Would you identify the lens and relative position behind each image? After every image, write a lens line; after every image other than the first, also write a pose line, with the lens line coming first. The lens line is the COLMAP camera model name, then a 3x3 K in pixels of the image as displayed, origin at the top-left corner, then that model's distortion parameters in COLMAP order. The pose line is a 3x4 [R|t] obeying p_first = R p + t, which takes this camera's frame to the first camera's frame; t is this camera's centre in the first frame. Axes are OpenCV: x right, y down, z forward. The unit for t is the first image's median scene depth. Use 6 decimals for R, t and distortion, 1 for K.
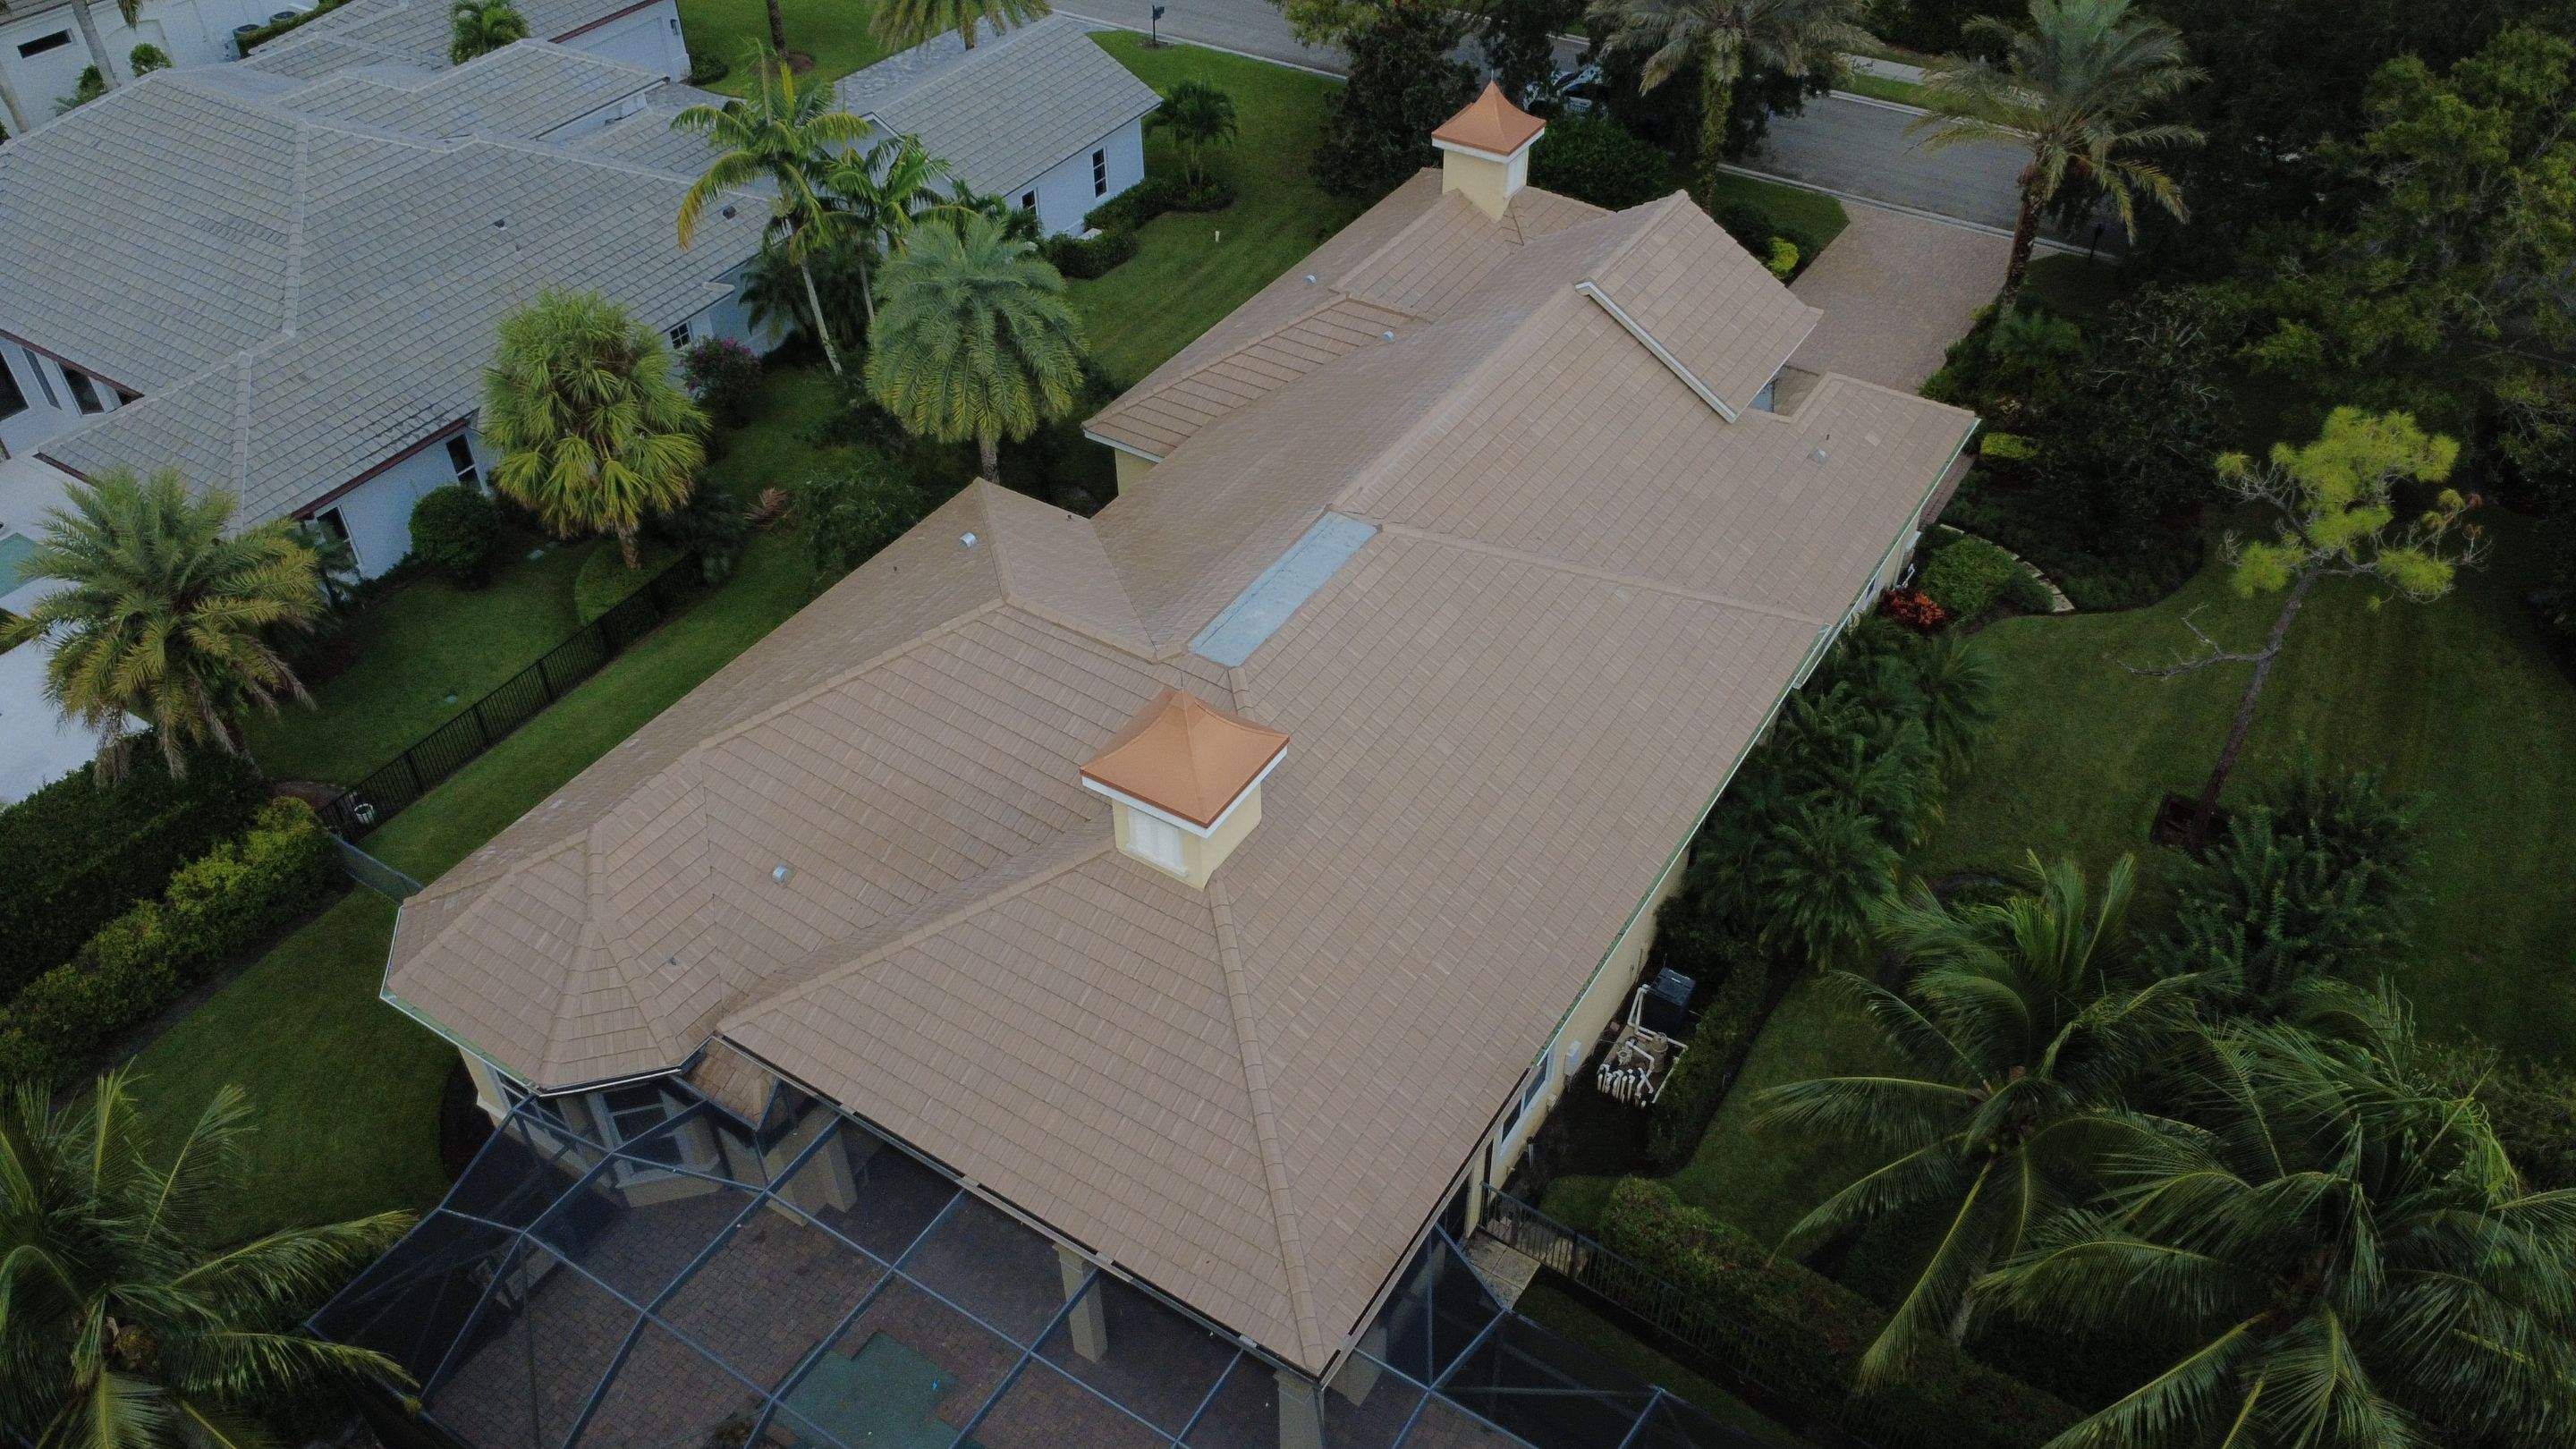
lens RADIAL K [[1892.8, 0, 1289.2], [0, 1892.8, 723.3], [0, 0, 1]] dist [-0.006952, 0.000913]
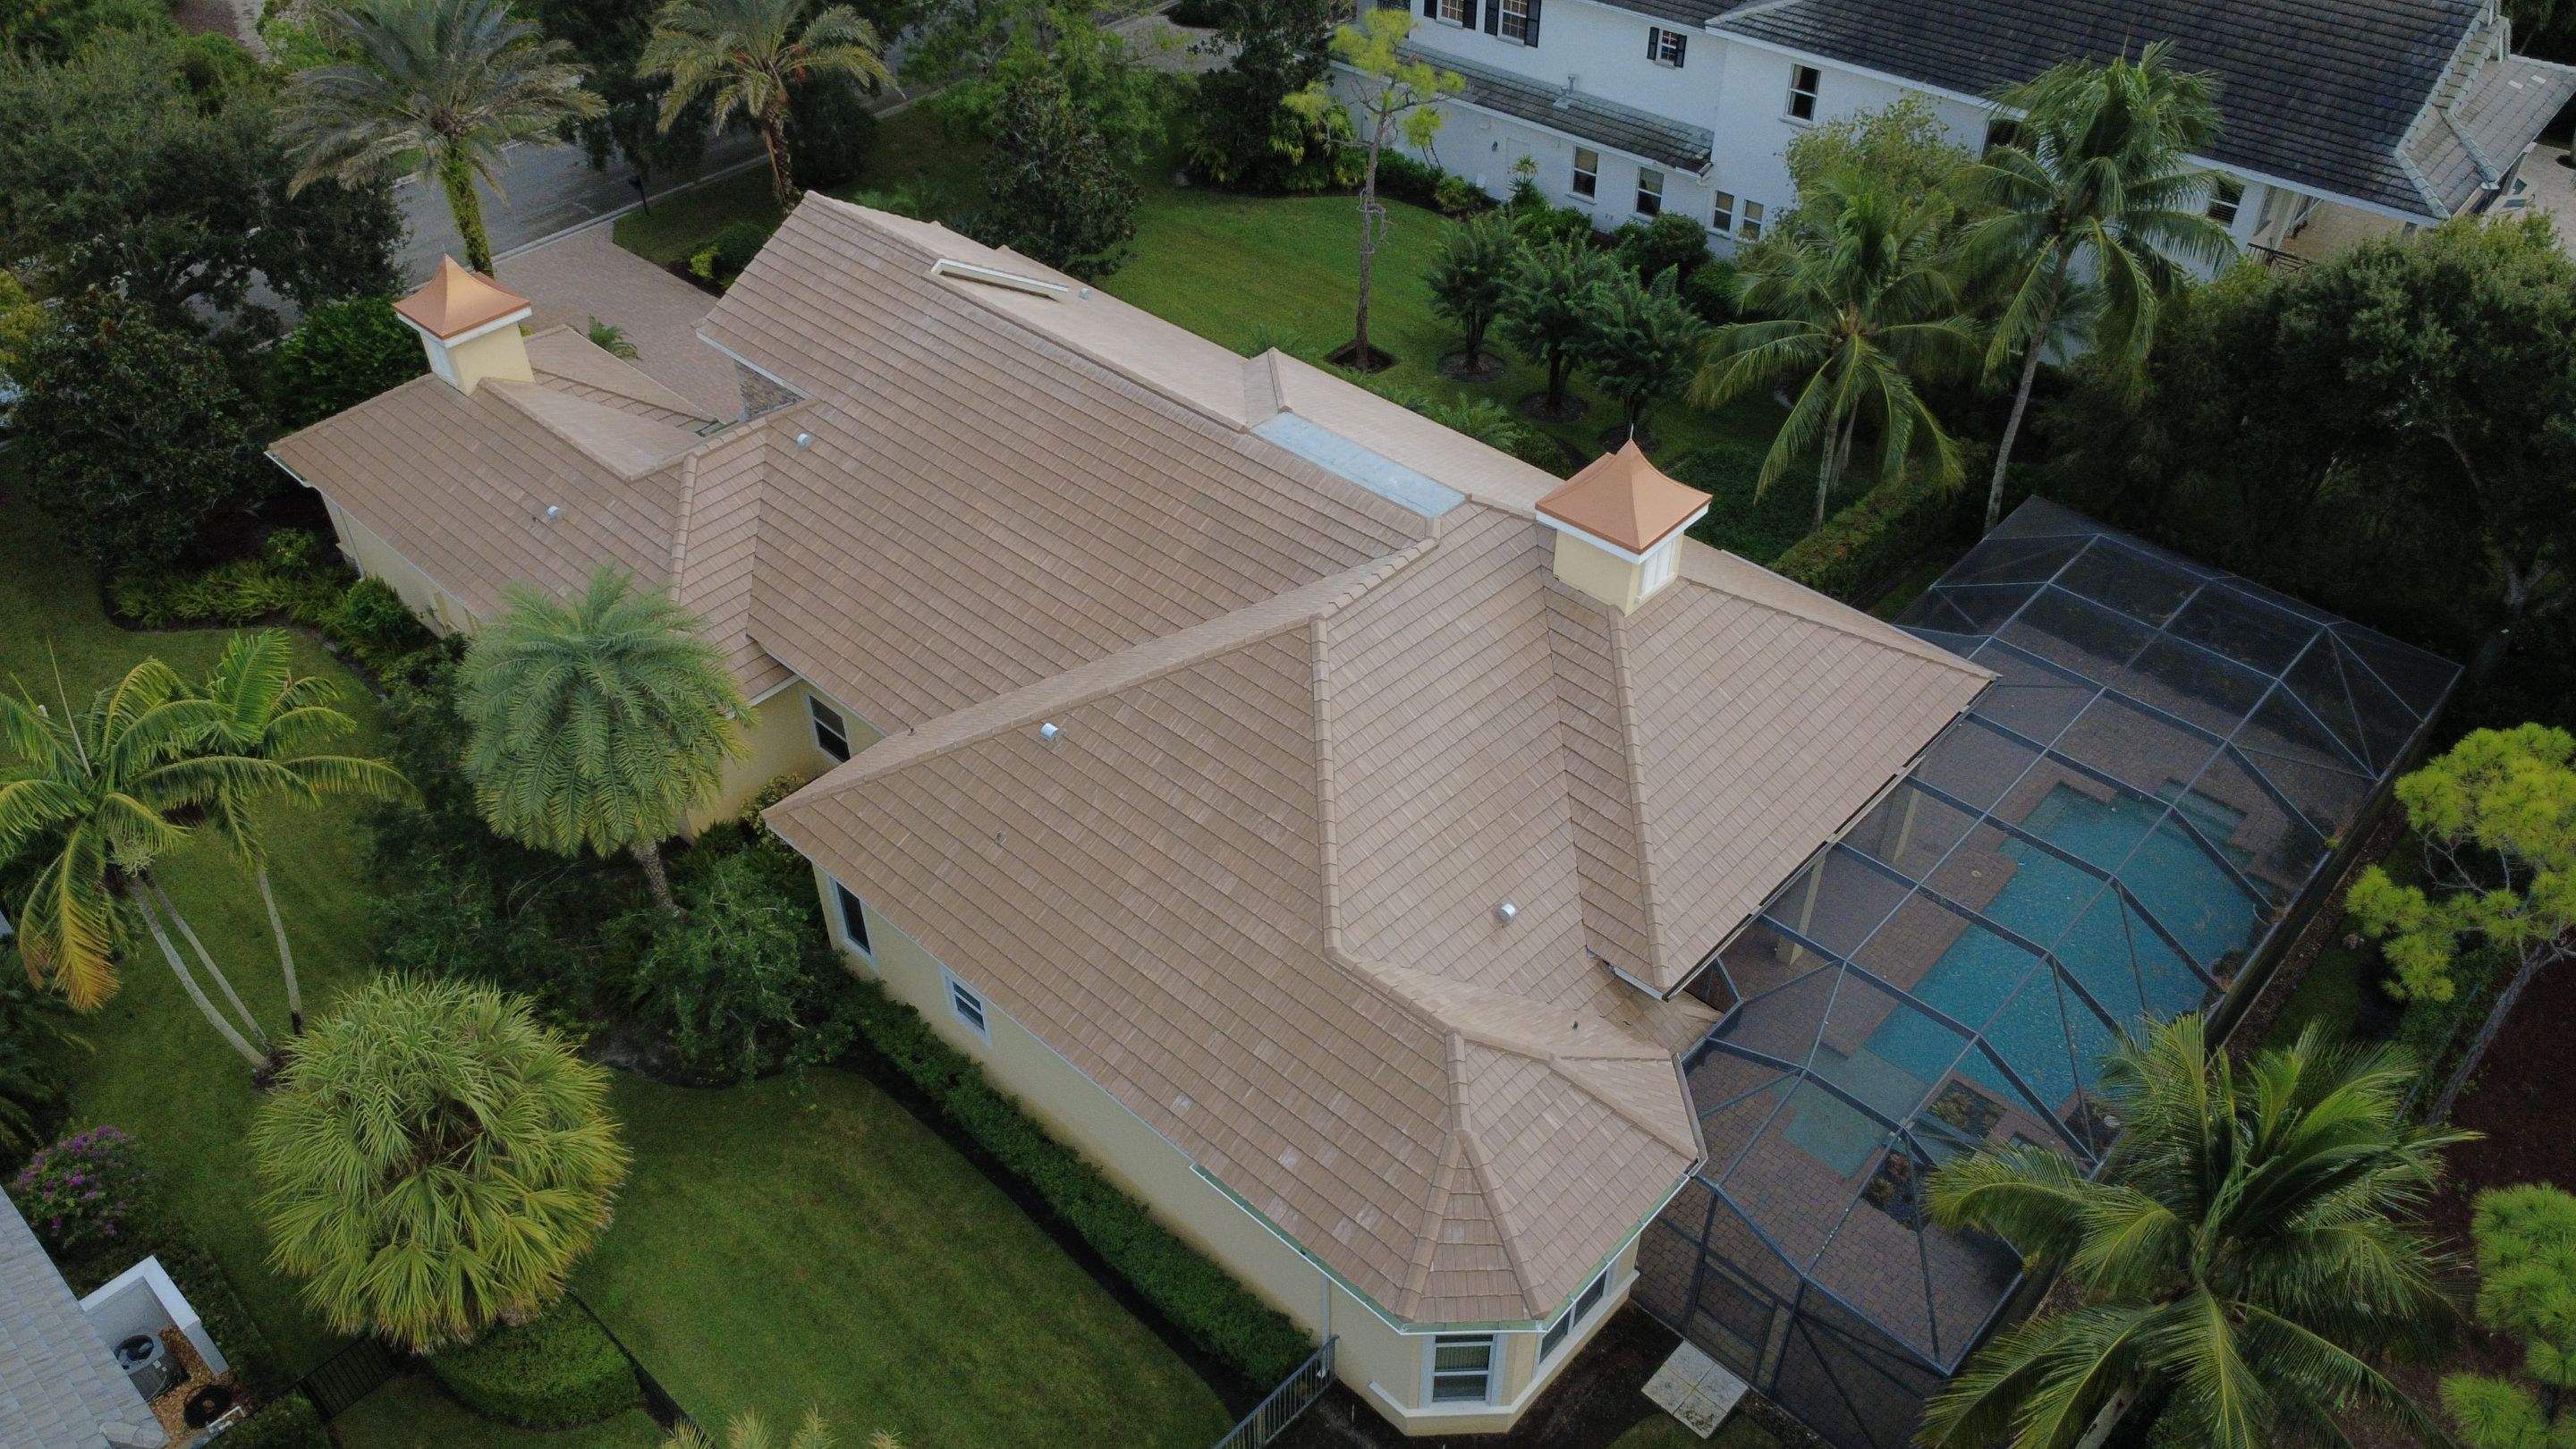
lens RADIAL K [[1892.8, 0, 1285.0], [0, 1892.8, 739.0], [0, 0, 1]] dist [-0.006952, 0.000913]
pose [[0.183625, -0.632940, 0.752109, -0.738518], [0.646000, 0.654400, 0.392994, -0.335158], [-0.740922, 0.413699, 0.529044, 0.396092]]
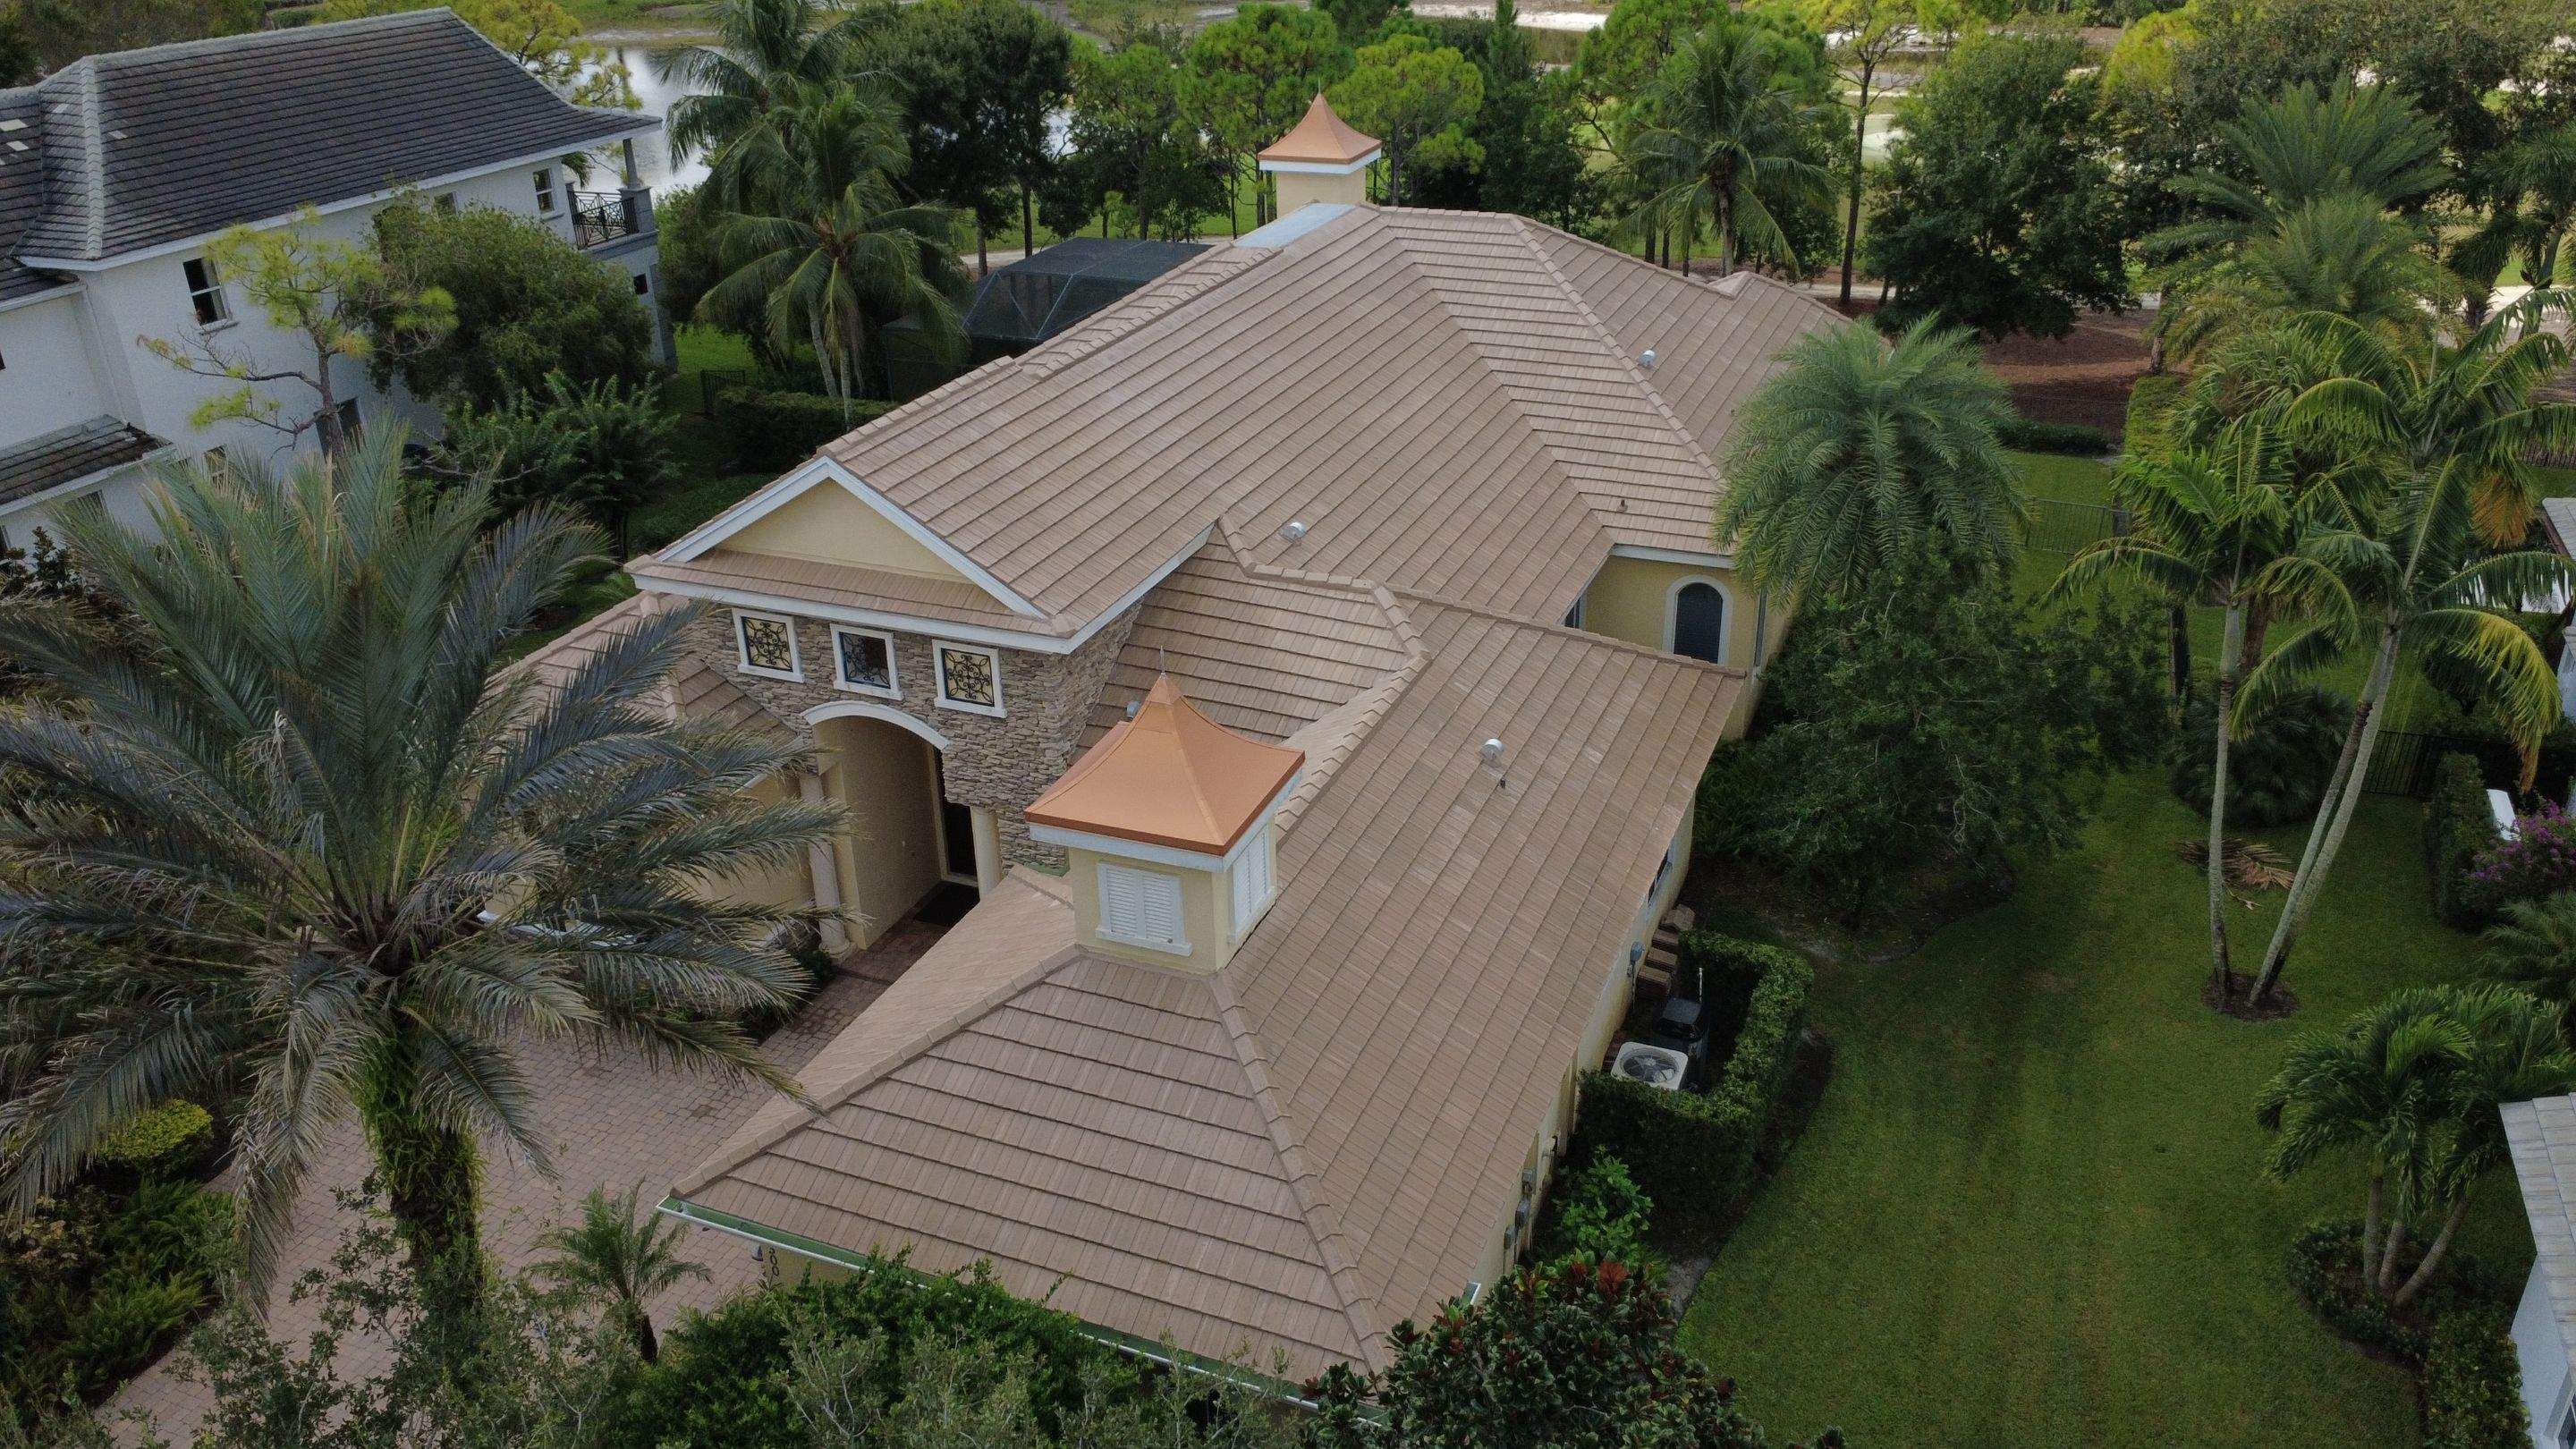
lens RADIAL K [[1892.8, 0, 1289.3], [0, 1892.8, 730.4], [0, 0, 1]] dist [-0.006952, 0.000913]
pose [[-0.984642, 0.102592, -0.141264, 0.163651], [-0.089548, 0.397820, 0.913083, -0.825214], [0.149873, 0.911709, -0.382523, 1.374906]]
